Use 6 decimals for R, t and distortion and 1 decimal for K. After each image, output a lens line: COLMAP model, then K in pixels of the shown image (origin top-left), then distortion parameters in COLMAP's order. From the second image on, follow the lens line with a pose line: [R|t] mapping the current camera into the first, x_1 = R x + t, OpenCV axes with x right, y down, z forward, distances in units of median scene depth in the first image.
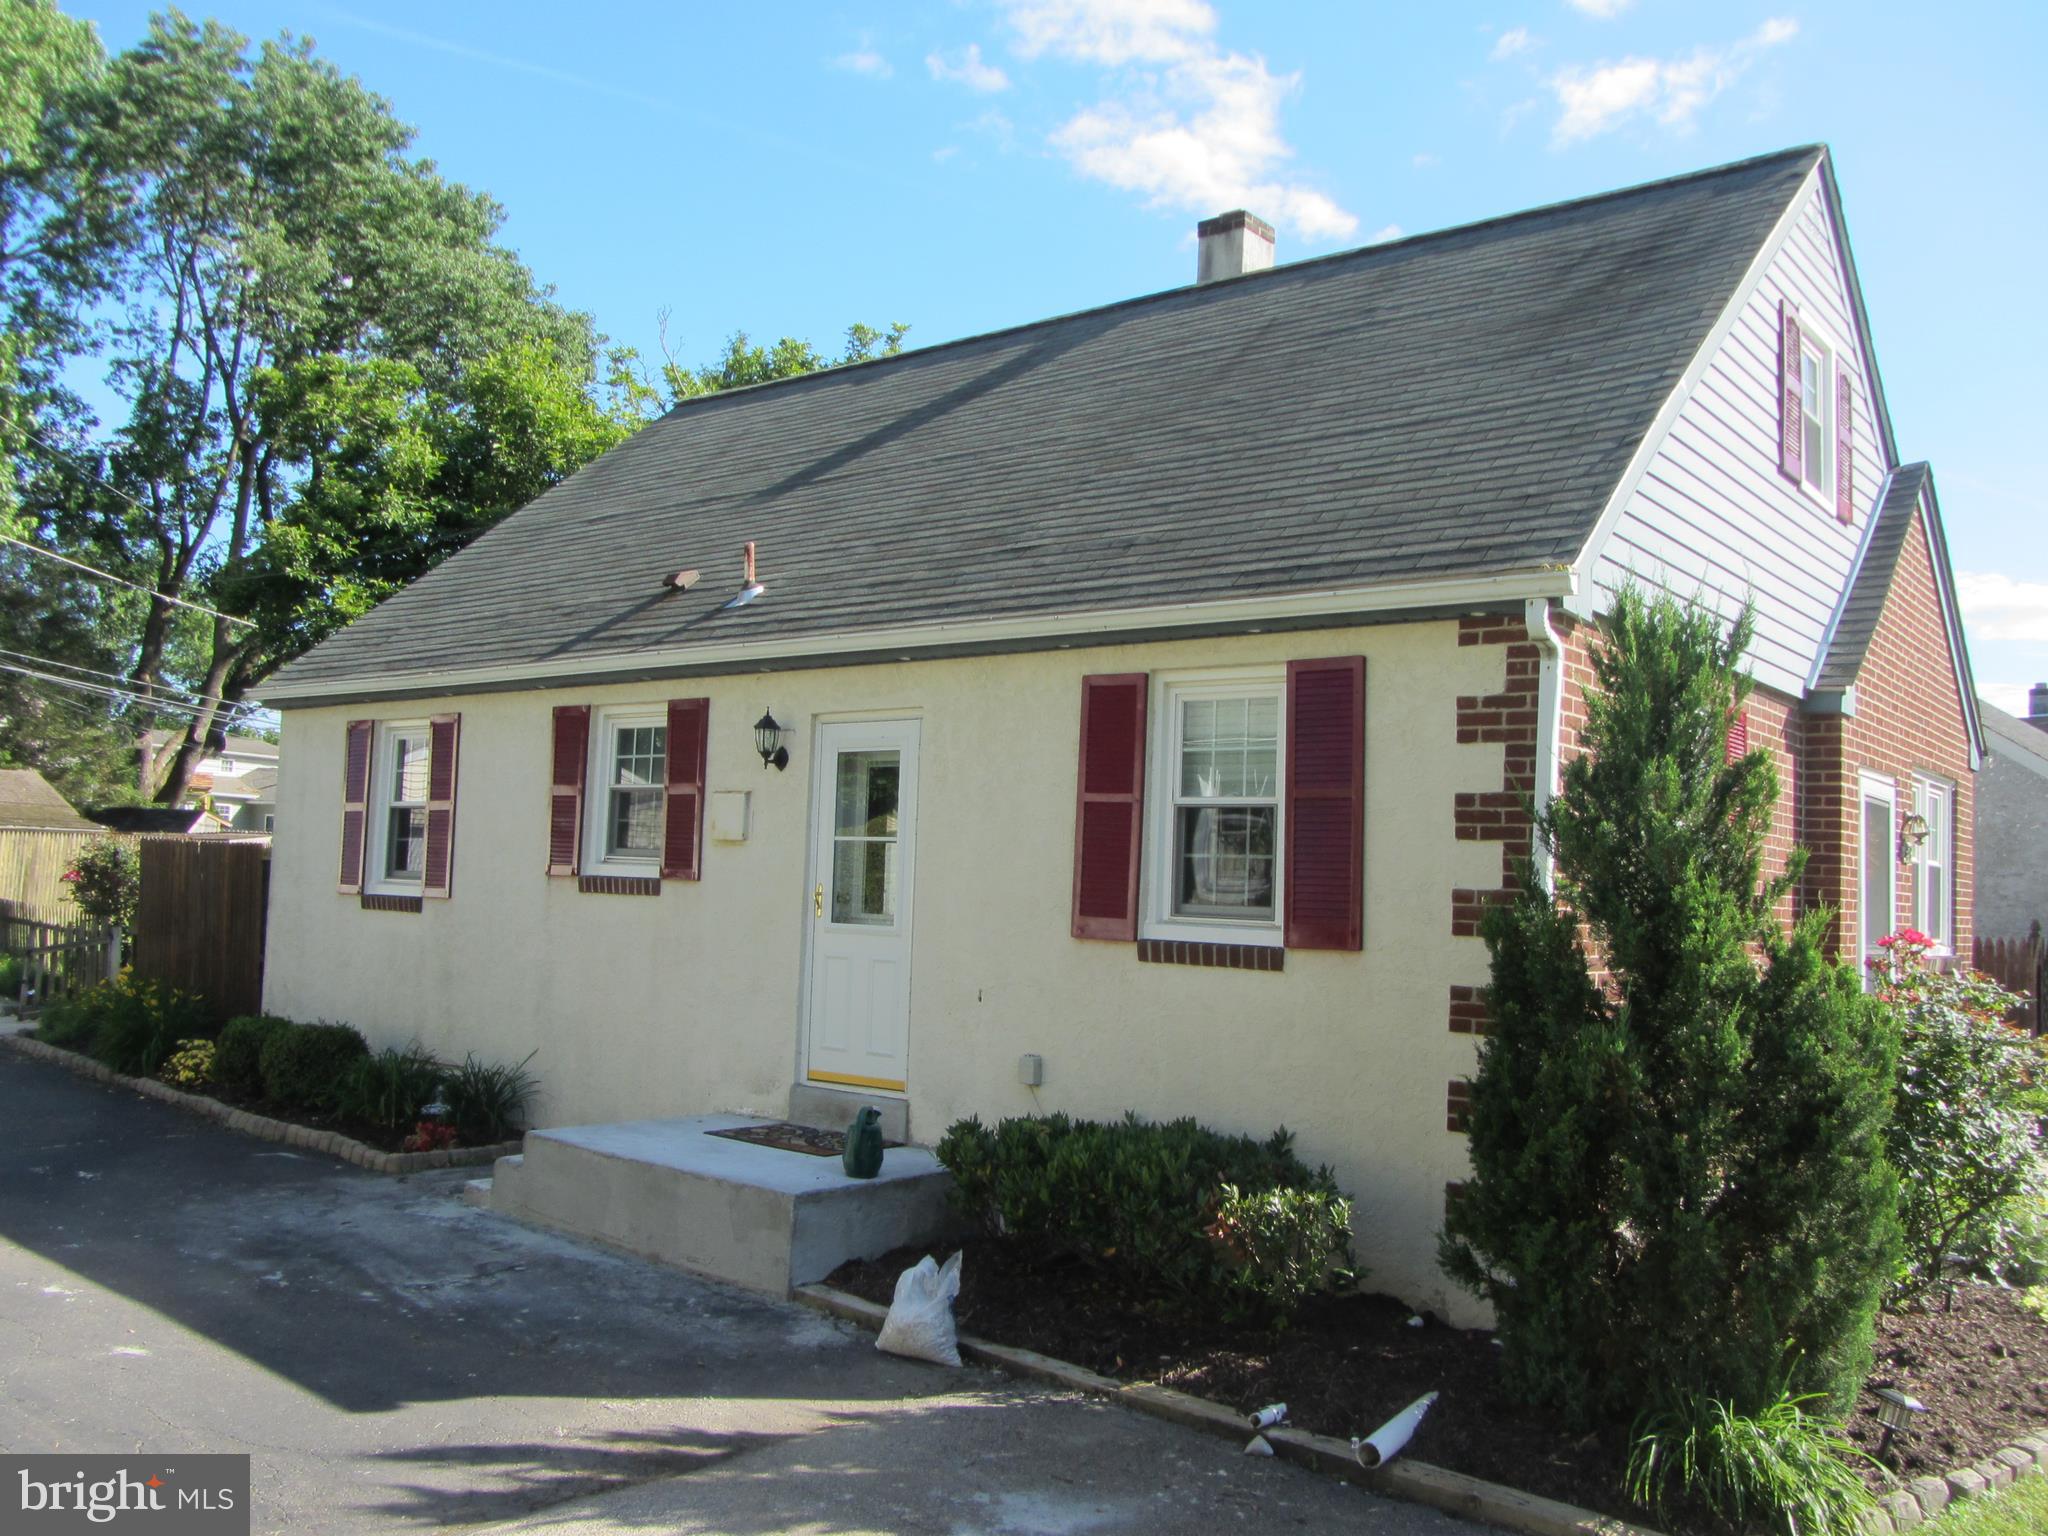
lens RADIAL K [[1731.7, 0, 1024.0], [0, 1731.7, 768.0], [0, 0, 1]] dist [-0.023605, 0.014763]
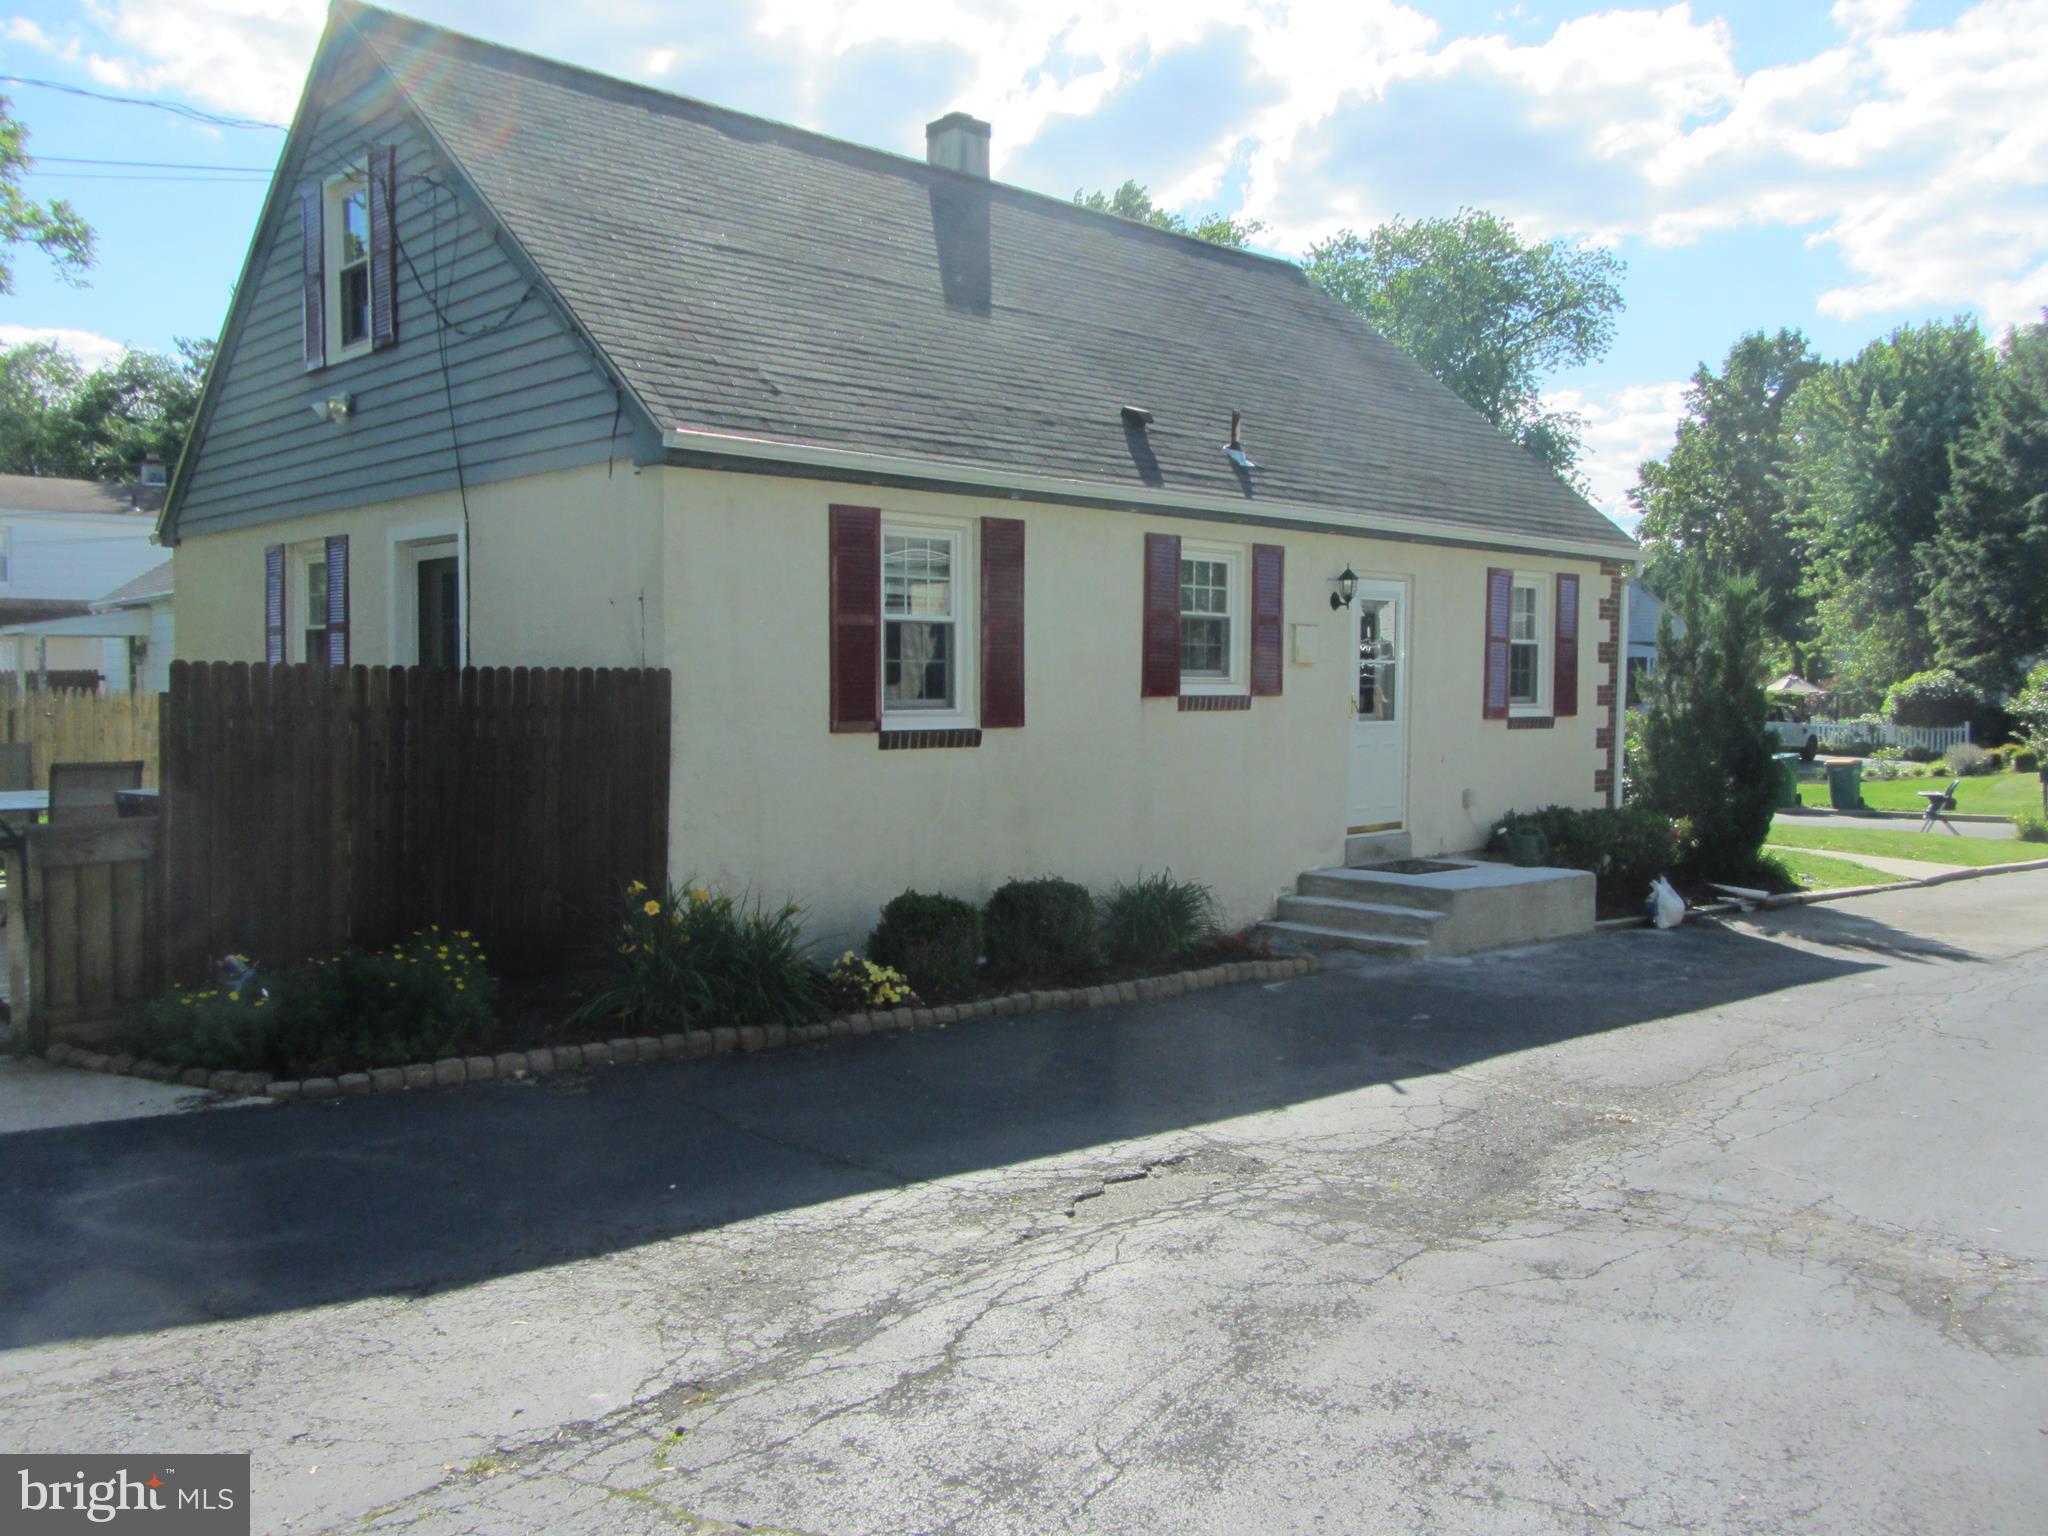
lens RADIAL K [[1731.7, 0, 1024.0], [0, 1731.7, 768.0], [0, 0, 1]] dist [-0.023605, 0.014763]
pose [[0.122863, -0.084110, 0.988853, -1.192097], [-0.065580, 0.993536, 0.092657, 0.010846], [-0.990254, -0.076233, 0.116553, 0.850340]]
